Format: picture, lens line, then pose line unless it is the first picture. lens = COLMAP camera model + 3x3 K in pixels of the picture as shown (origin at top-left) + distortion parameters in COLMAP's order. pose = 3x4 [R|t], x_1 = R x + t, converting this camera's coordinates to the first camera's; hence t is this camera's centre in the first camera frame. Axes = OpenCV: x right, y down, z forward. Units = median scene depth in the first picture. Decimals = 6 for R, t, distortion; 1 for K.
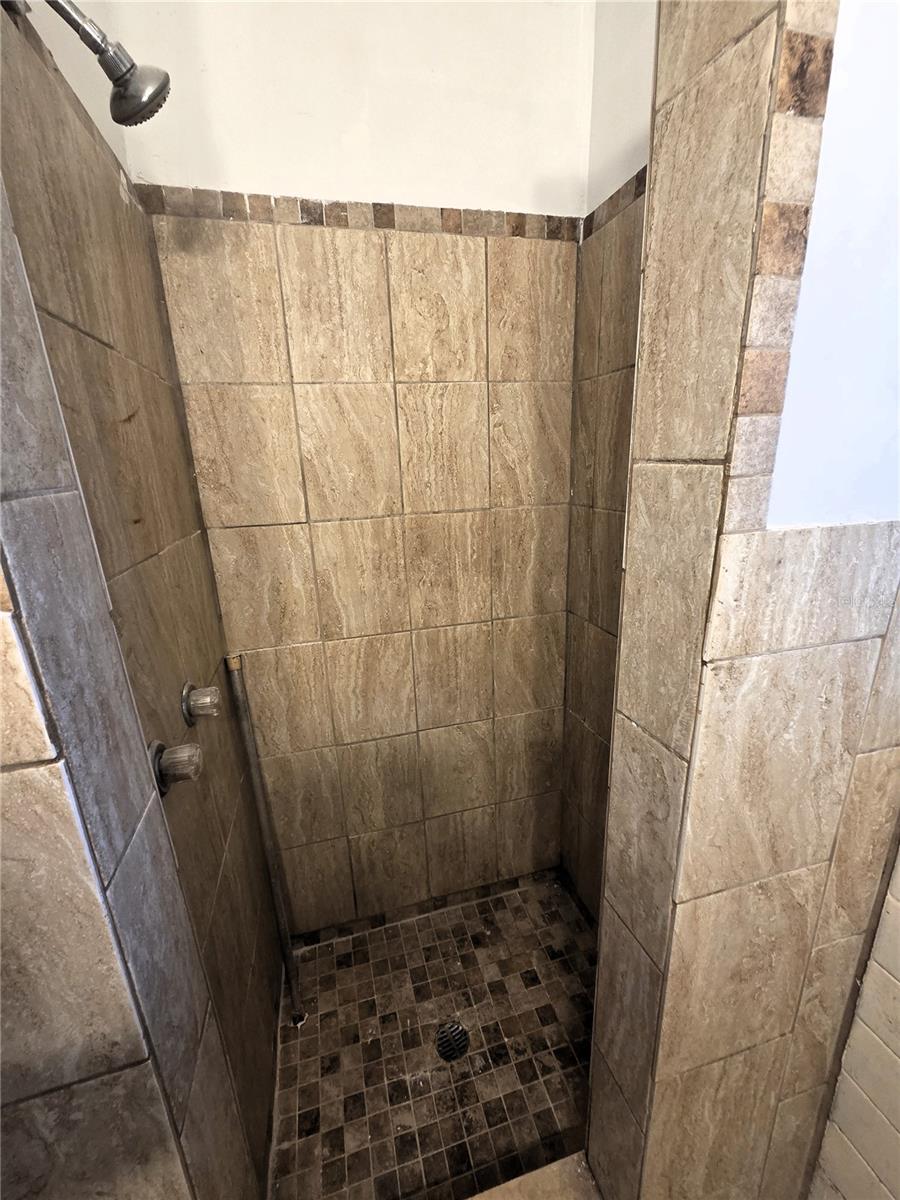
lens RADIAL K [[487.9, 0, 449.1], [0, 487.9, 605.1], [0, 0, 1]] dist [0.001229, -0.000057]
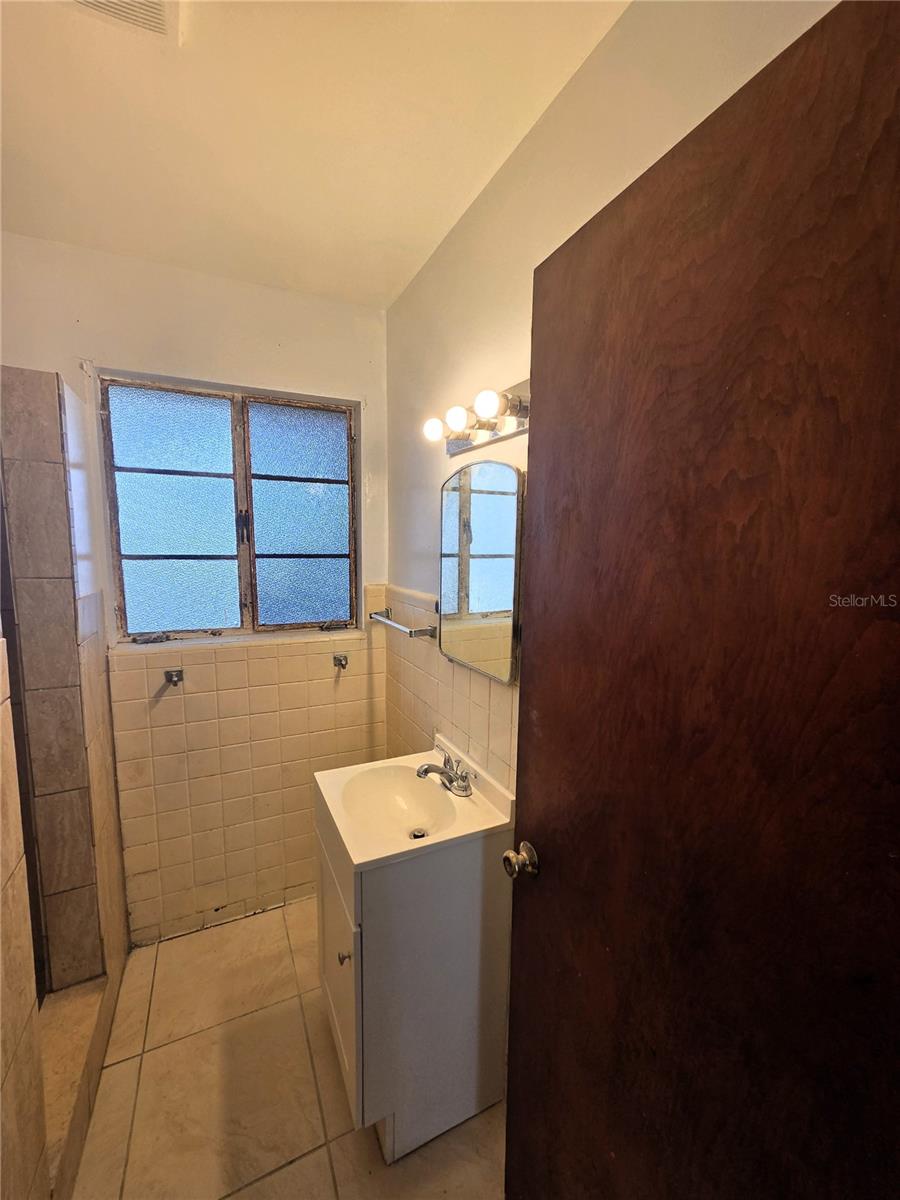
lens RADIAL K [[487.9, 0, 449.8], [0, 487.9, 603.0], [0, 0, 1]] dist [0.001229, -0.000057]
pose [[-0.190747, -0.080334, 0.978347, -2.586987], [0.275860, 0.952096, 0.131962, 0.101209], [-0.942081, 0.295058, -0.159448, -0.647185]]
